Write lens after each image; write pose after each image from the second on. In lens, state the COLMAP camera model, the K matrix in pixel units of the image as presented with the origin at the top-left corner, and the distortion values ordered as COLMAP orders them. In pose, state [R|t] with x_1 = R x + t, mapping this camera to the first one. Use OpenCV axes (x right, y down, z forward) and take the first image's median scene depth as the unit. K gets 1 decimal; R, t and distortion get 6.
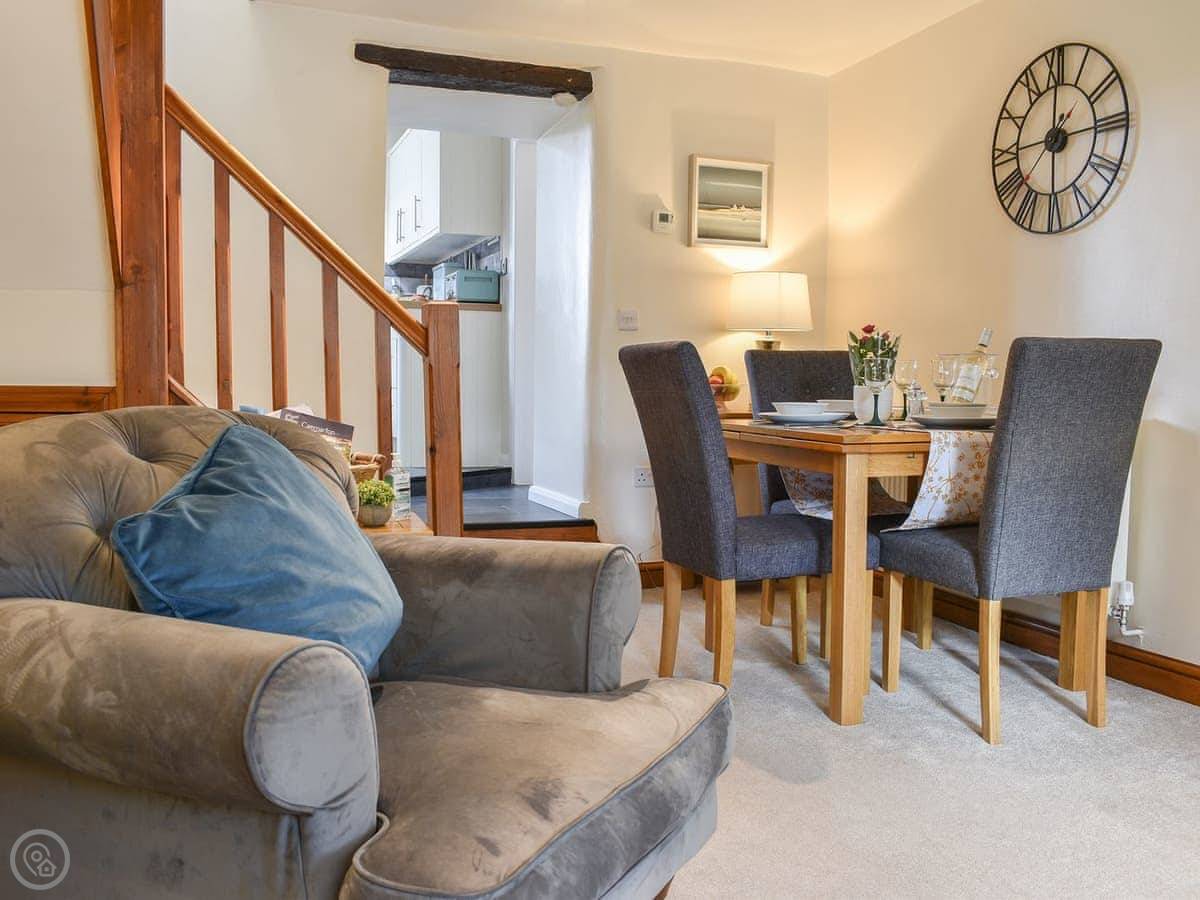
lens RADIAL K [[1056.6, 0, 600.0], [0, 1056.6, 450.0], [0, 0, 1]] dist [-0.093974, 0.019578]
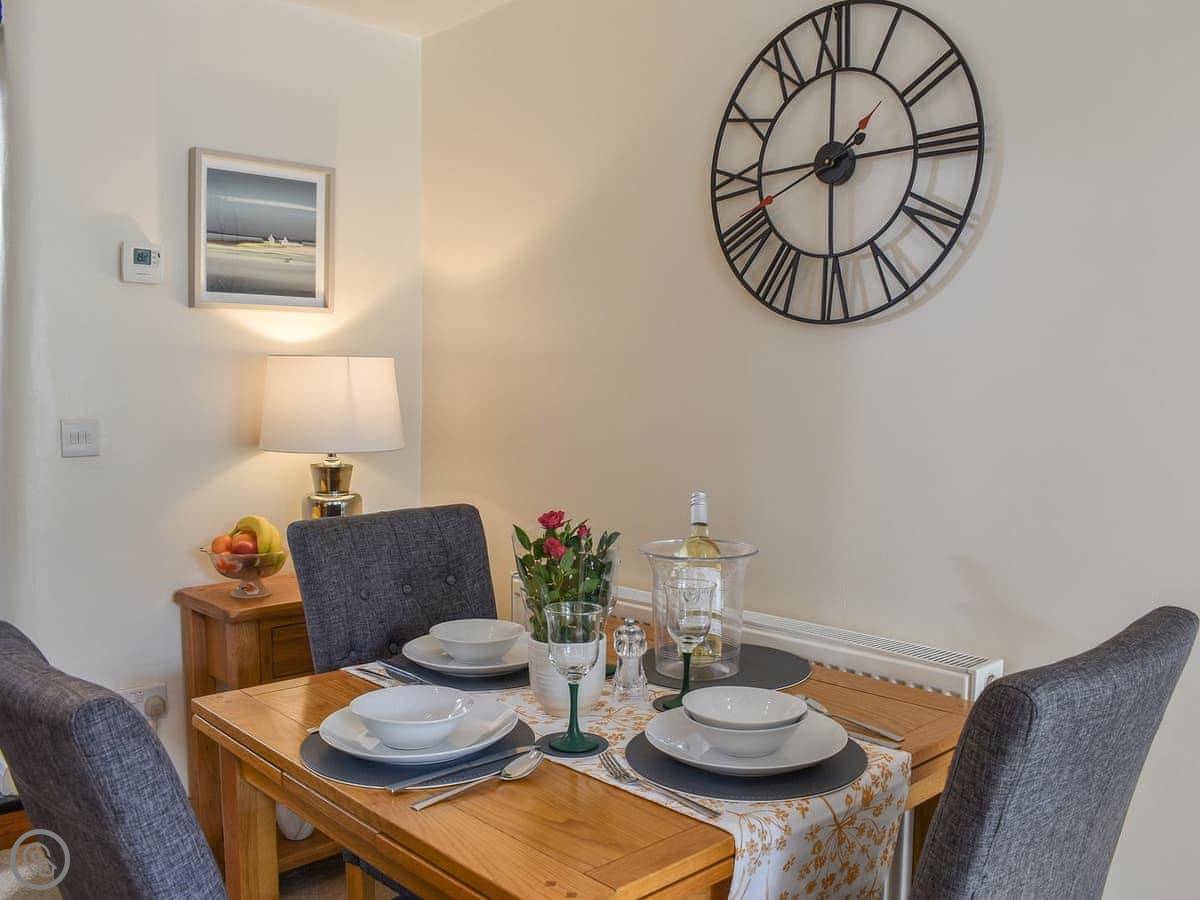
lens RADIAL K [[1056.6, 0, 600.0], [0, 1056.6, 450.0], [0, 0, 1]] dist [-0.093974, 0.019578]
pose [[0.916957, -0.030686, 0.397803, 0.078662], [0.031757, 0.999488, 0.003899, -0.141203], [-0.397719, 0.009058, 0.917462, 0.496109]]
